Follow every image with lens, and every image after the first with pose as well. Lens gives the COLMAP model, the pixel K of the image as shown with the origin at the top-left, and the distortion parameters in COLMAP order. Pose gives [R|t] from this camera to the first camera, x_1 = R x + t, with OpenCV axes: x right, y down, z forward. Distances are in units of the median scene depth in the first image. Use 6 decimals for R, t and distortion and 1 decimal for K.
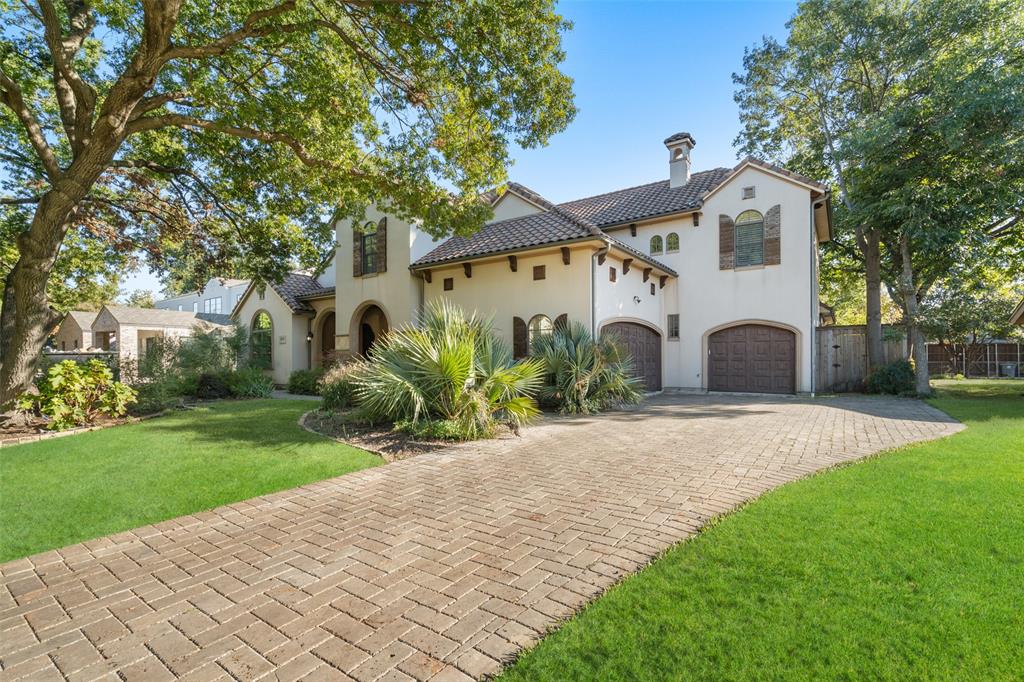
lens RADIAL K [[461.9, 0, 512.0], [0, 461.9, 341.0], [0, 0, 1]] dist [0.001578, 0.000428]
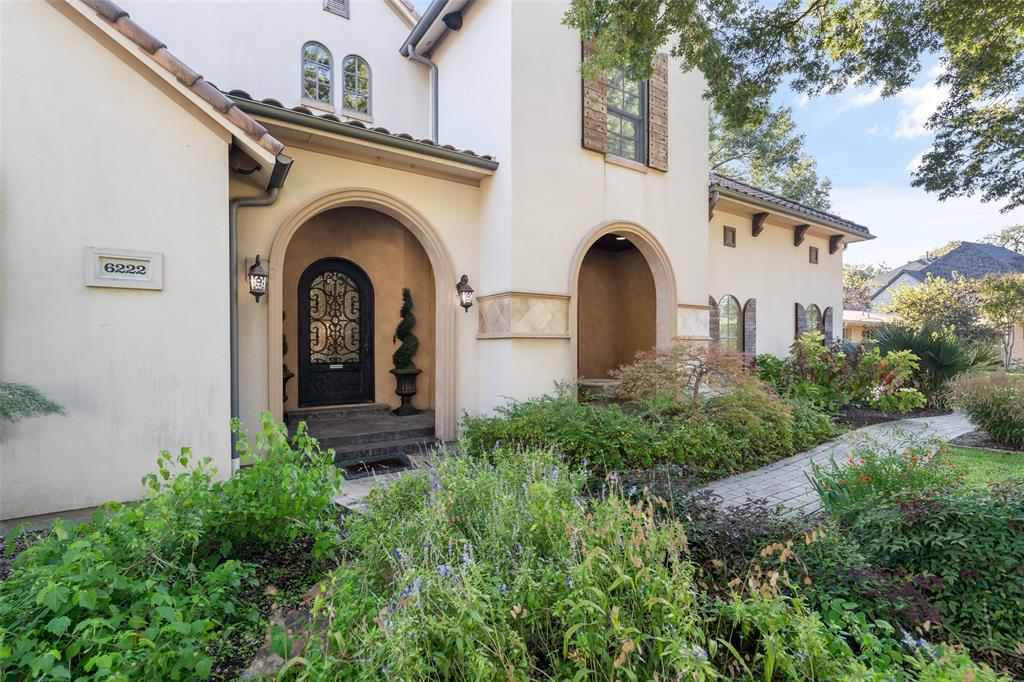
lens RADIAL K [[470.5, 0, 515.2], [0, 470.5, 346.3], [0, 0, 1]] dist [0.001027, 0.000160]
pose [[0.360665, 0.007022, 0.932669, -0.783282], [-0.029791, 0.999548, 0.003995, 0.027462], [-0.932220, -0.029226, 0.360711, 0.986348]]
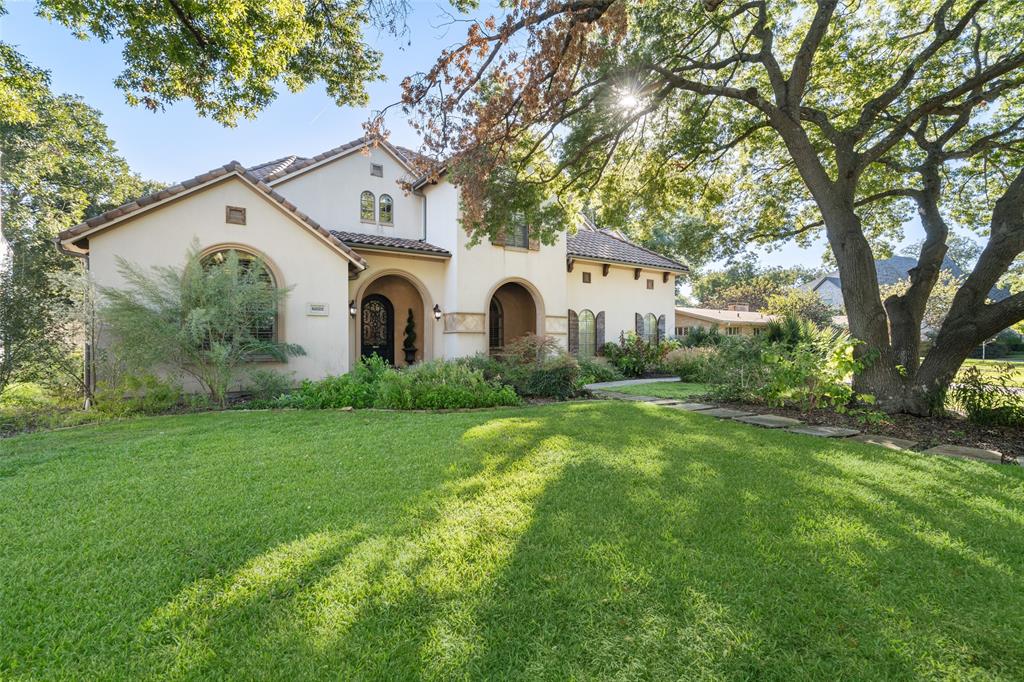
lens RADIAL K [[461.9, 0, 512.0], [0, 461.9, 341.0], [0, 0, 1]] dist [0.001578, 0.000428]
pose [[0.358096, 0.011054, 0.933619, -1.186866], [-0.030003, 0.999550, -0.000327, 0.034923], [-0.933202, -0.027894, 0.358267, 0.727381]]
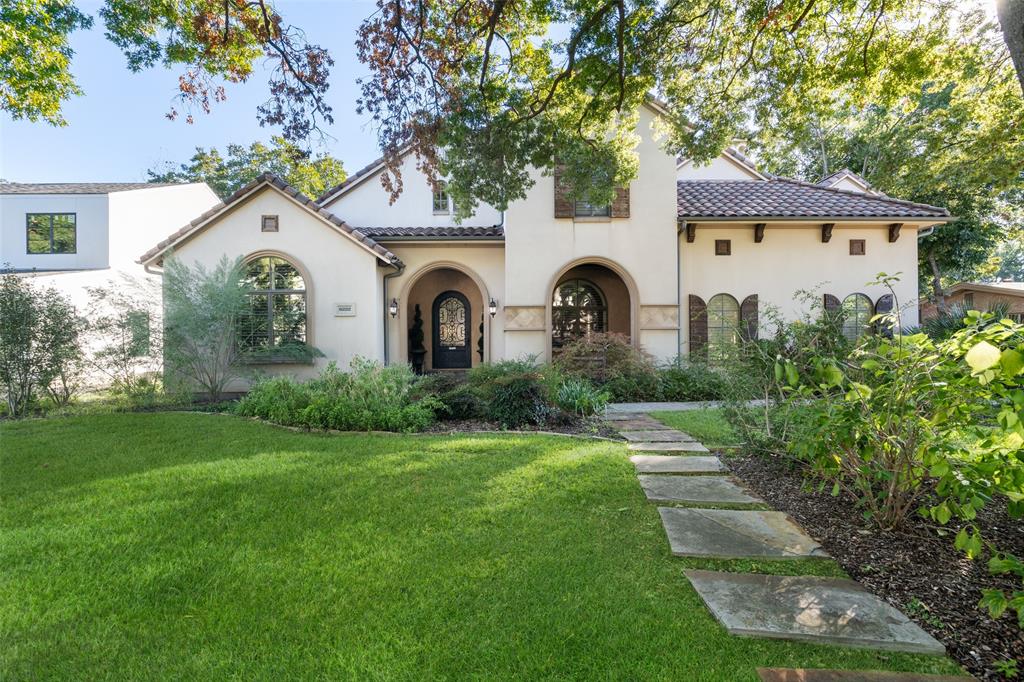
lens RADIAL K [[461.9, 0, 512.0], [0, 461.9, 341.0], [0, 0, 1]] dist [0.001578, 0.000428]
pose [[0.793625, 0.003488, 0.608397, -0.849476], [-0.015535, 0.999774, 0.014532, 0.027488], [-0.608209, -0.020984, 0.793500, 0.568010]]
